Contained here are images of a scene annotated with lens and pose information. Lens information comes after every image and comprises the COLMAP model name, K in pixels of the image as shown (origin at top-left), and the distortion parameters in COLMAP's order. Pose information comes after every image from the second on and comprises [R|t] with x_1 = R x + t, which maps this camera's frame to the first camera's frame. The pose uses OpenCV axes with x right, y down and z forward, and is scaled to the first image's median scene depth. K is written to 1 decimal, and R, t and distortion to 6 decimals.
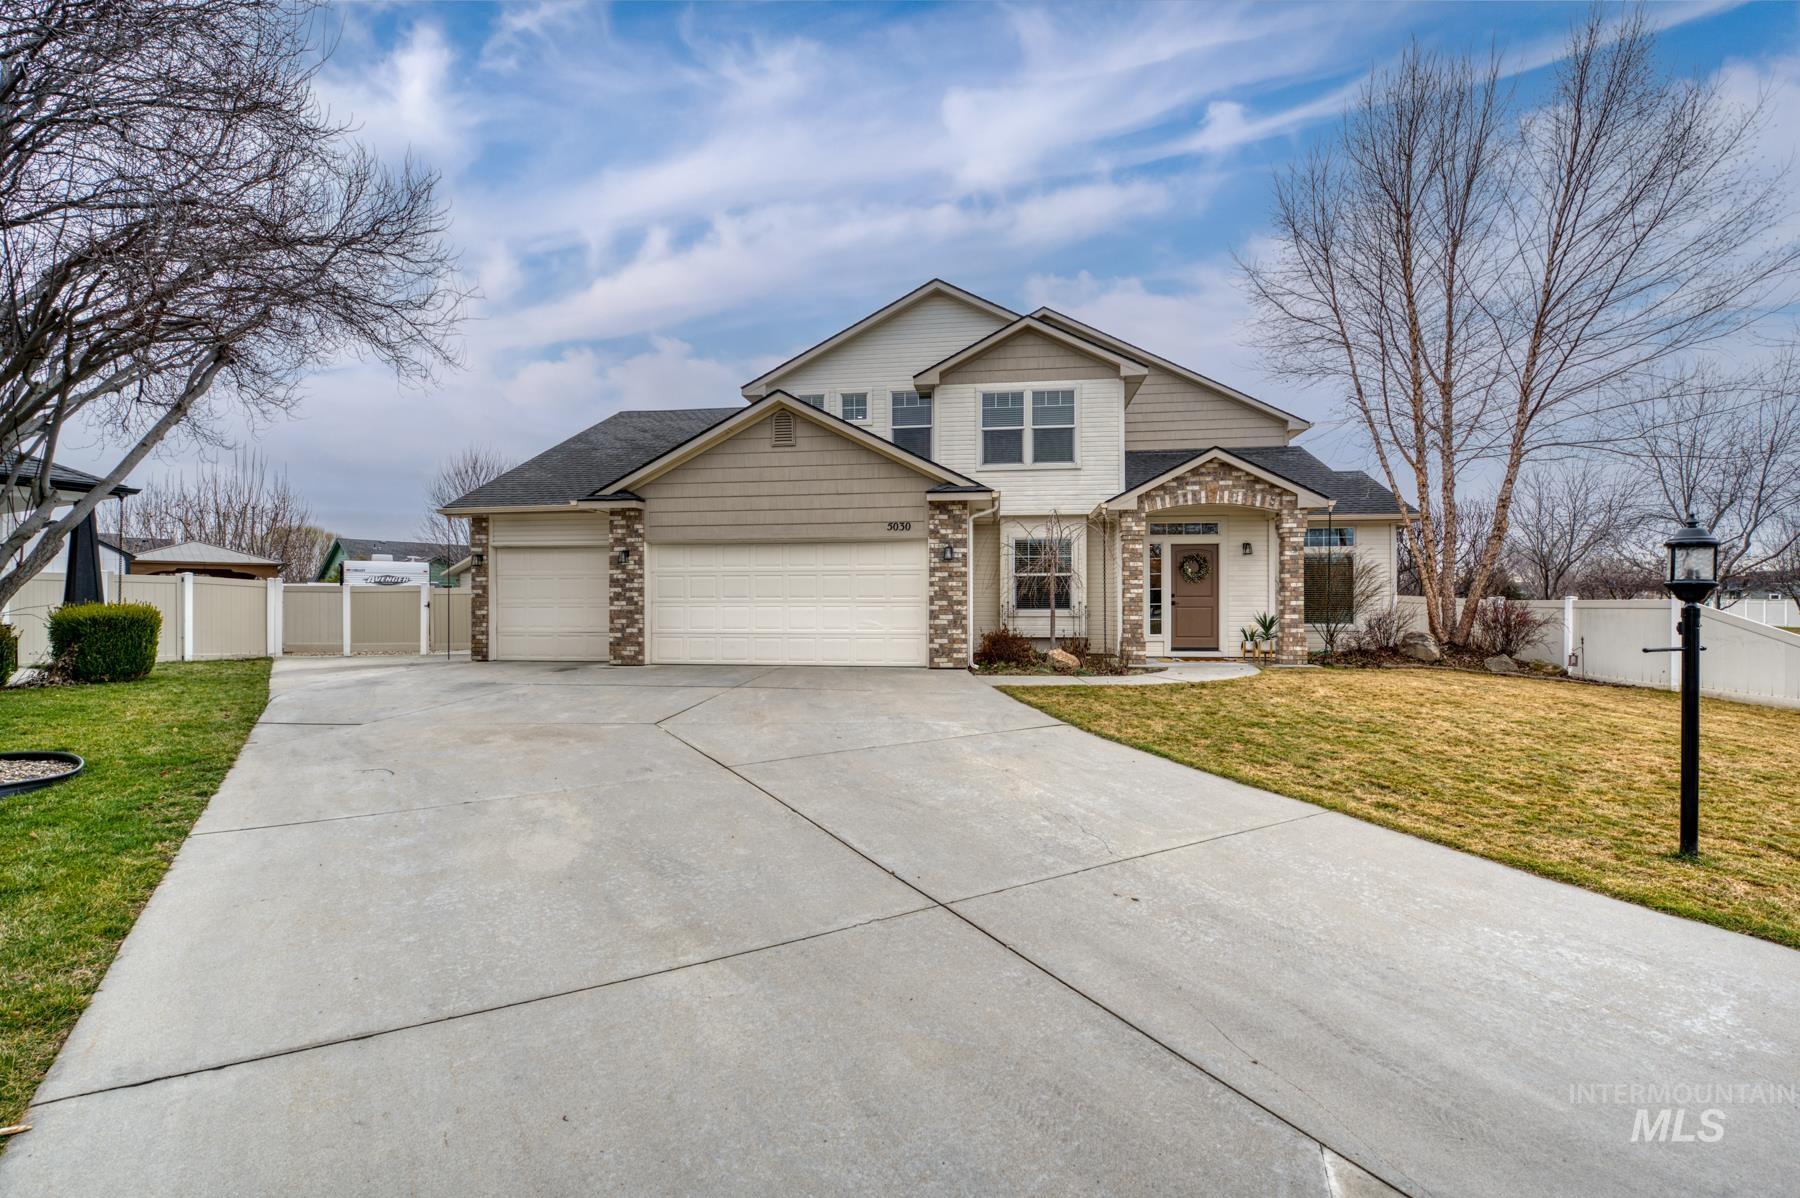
lens RADIAL K [[795.5, 0, 868.3], [0, 795.5, 603.6], [0, 0, 1]] dist [-0.025488, -0.000412]
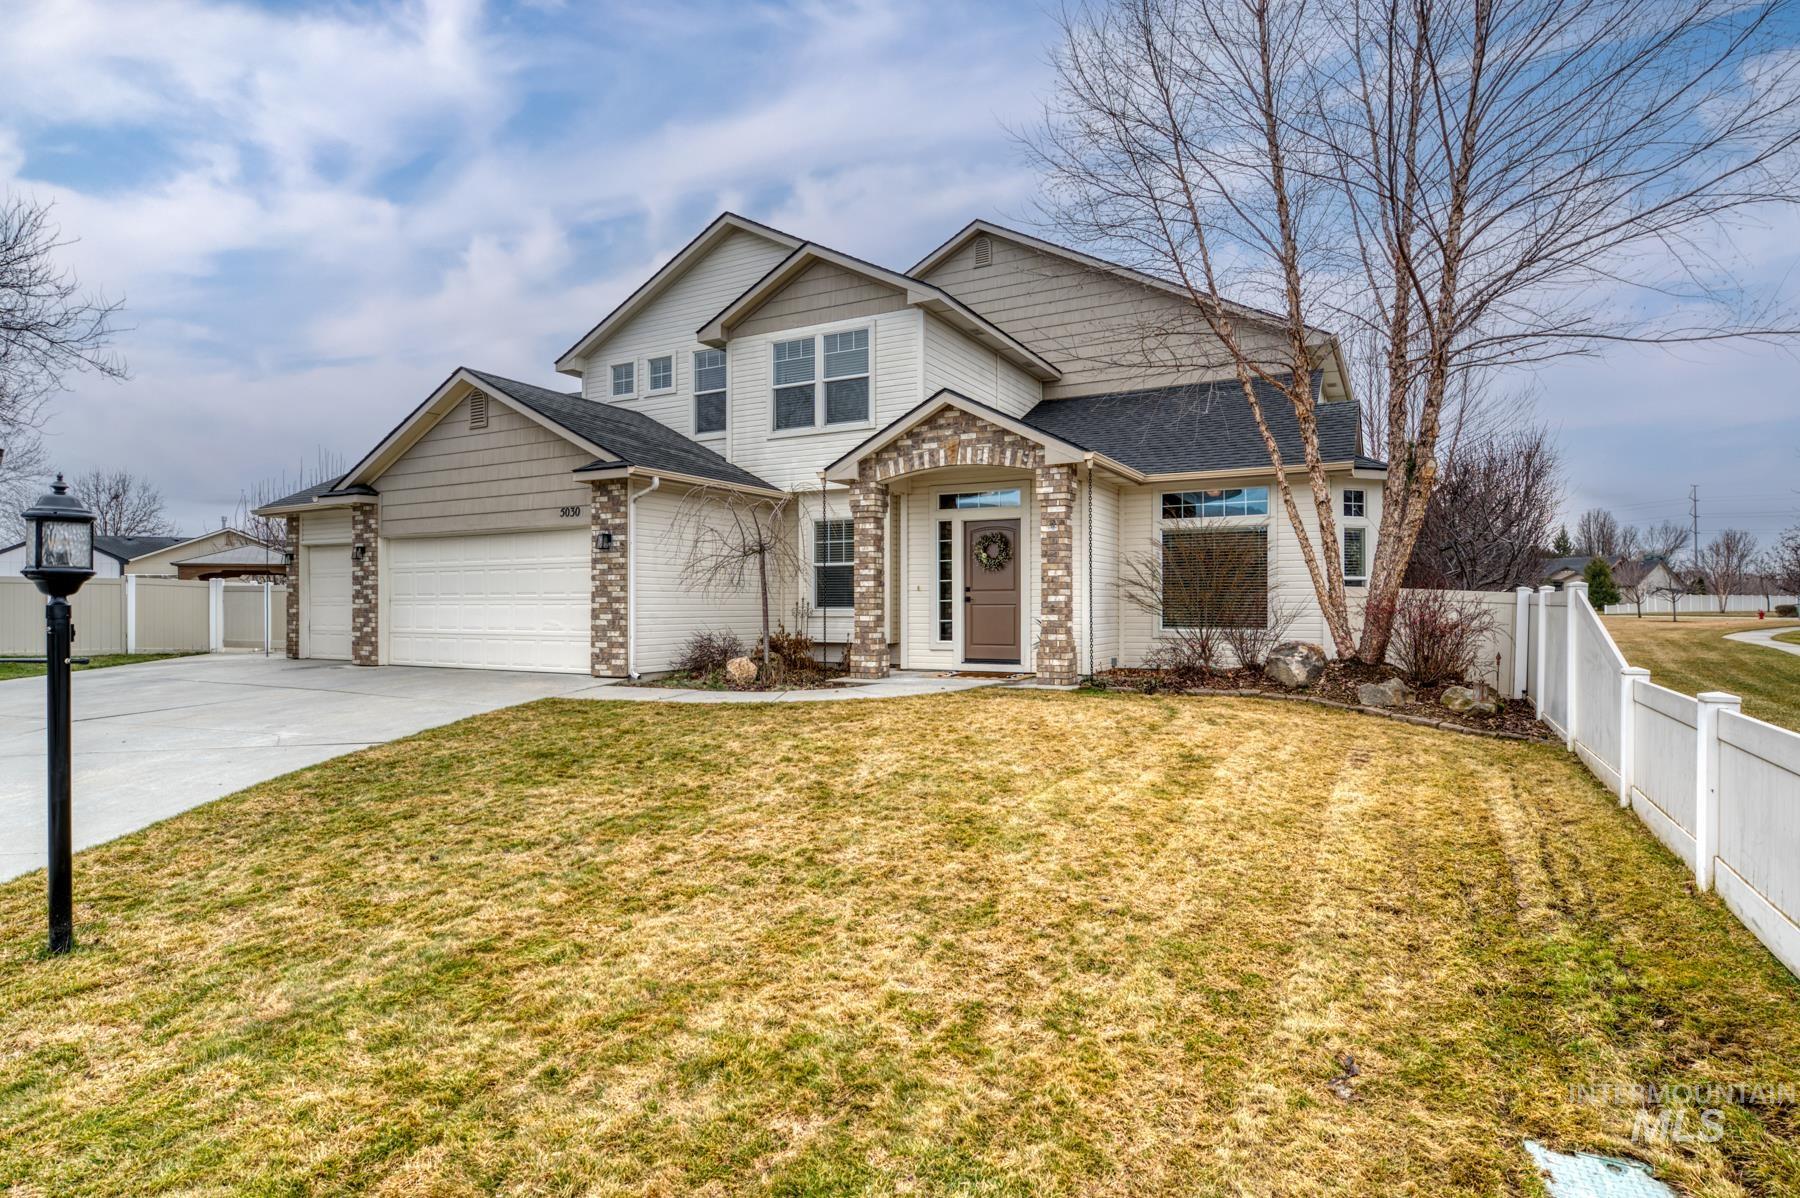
lens RADIAL K [[945.5, 0, 862.9], [0, 945.5, 603.2], [0, 0, 1]] dist [-0.021134, 0.000160]
pose [[0.938590, -0.001520, -0.345030, 0.657547], [0.002148, 0.999997, 0.001438, 0.001439], [0.345027, -0.002090, 0.938590, 0.137208]]
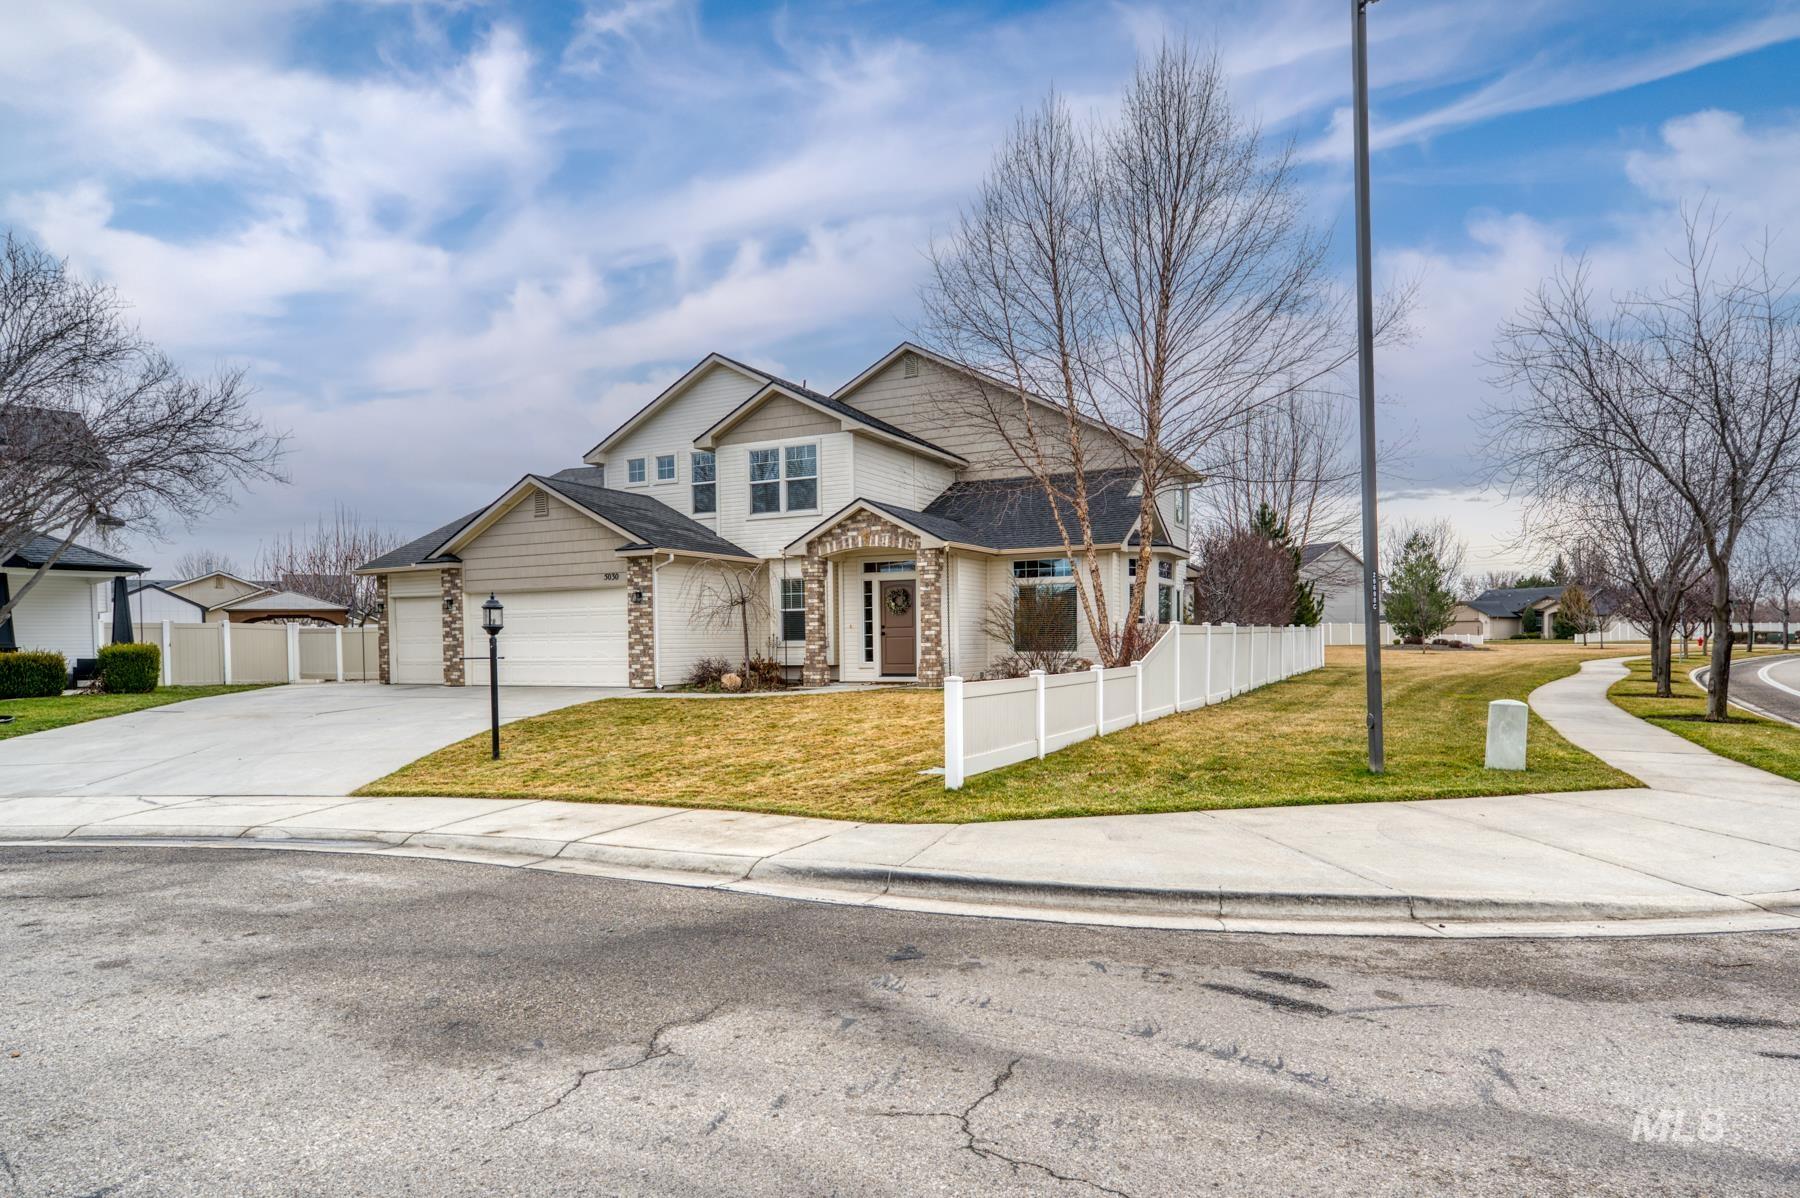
lens RADIAL K [[1022.7, 0, 892.5], [0, 1022.7, 672.6], [0, 0, 1]] dist [0.014008, 0.000686]
pose [[0.950093, -0.001045, -0.311964, 0.926518], [0.012150, 0.999360, 0.033655, 0.006093], [0.311729, -0.035766, 0.949498, -0.398638]]
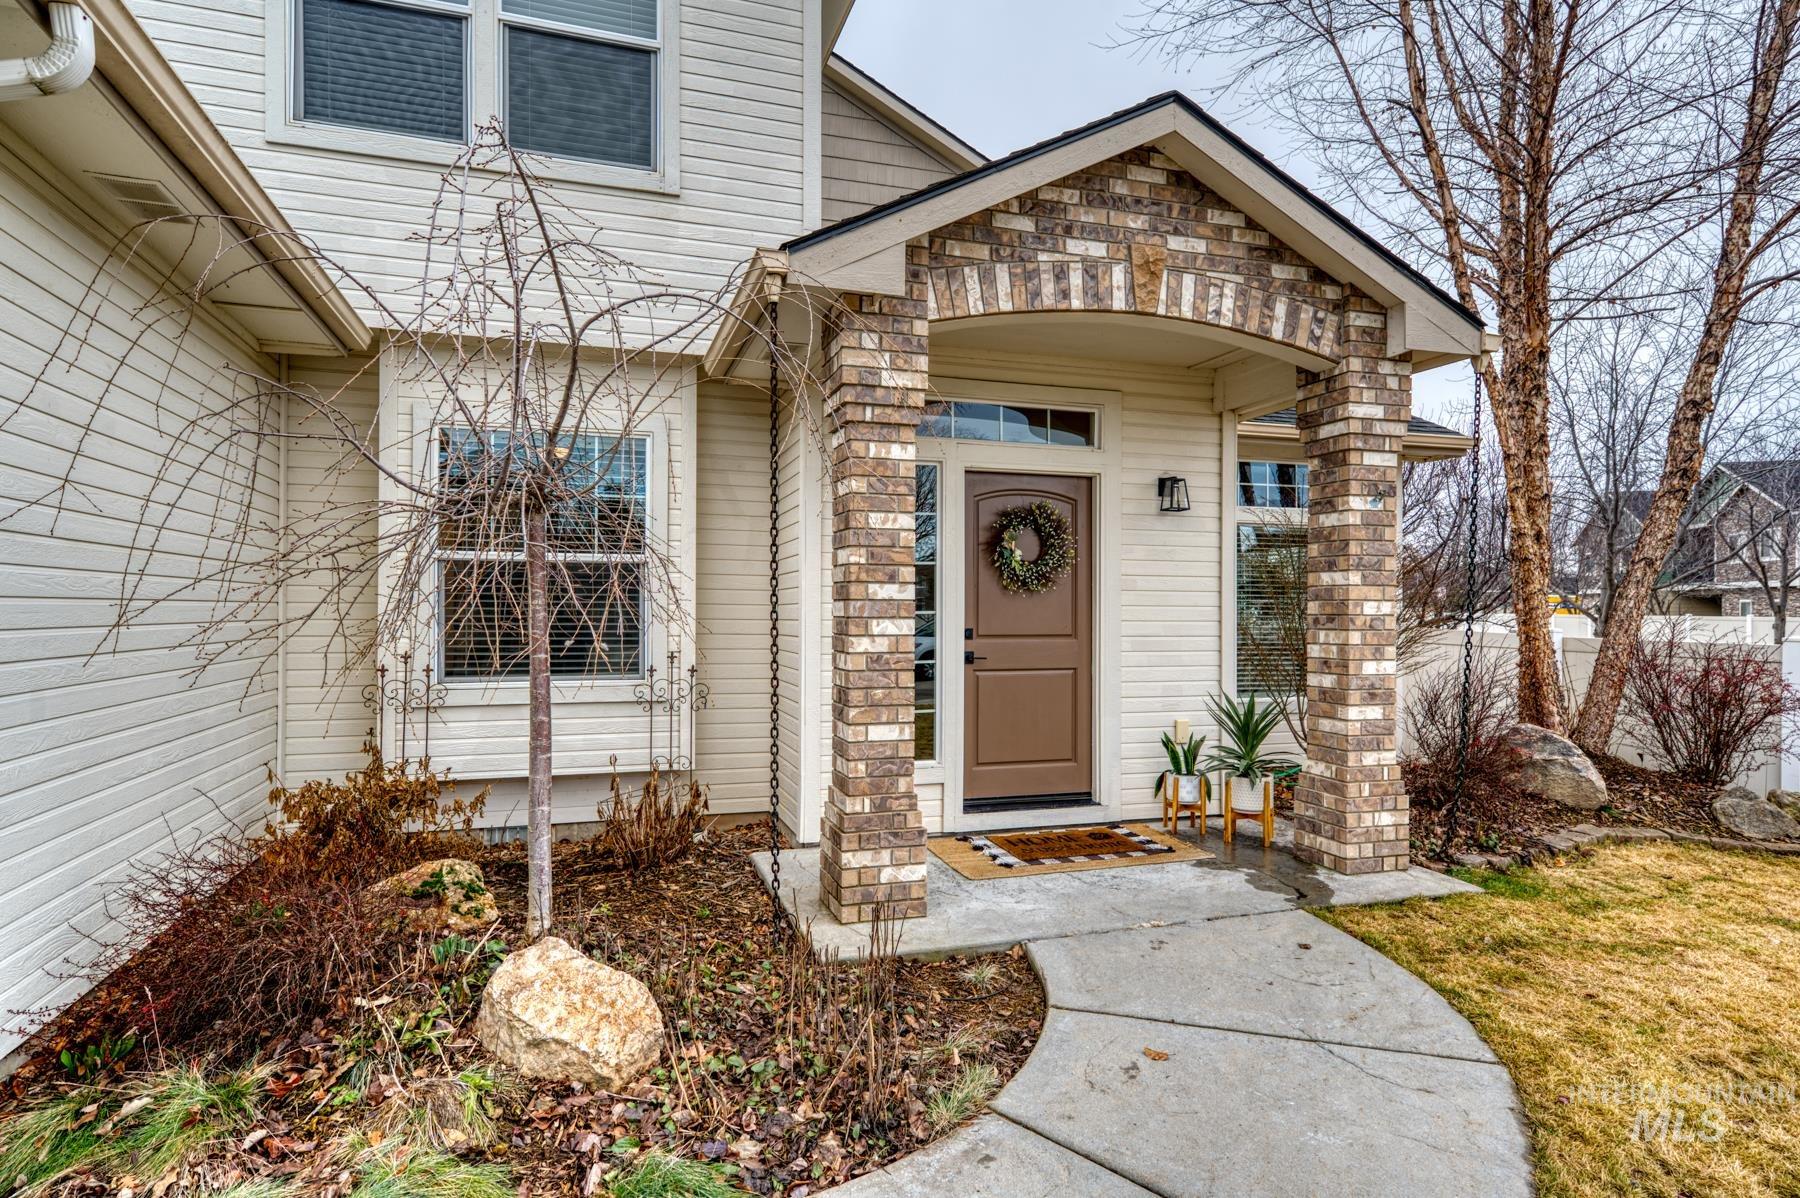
lens RADIAL K [[1022.7, 0, 908.8], [0, 1022.7, 604.7], [0, 0, 1]] dist [0.014008, 0.000686]
pose [[0.887913, 0.005811, 0.459975, 0.194647], [-0.005719, 0.999982, -0.001594, -0.023104], [-0.459976, -0.001215, 0.887930, 0.714489]]
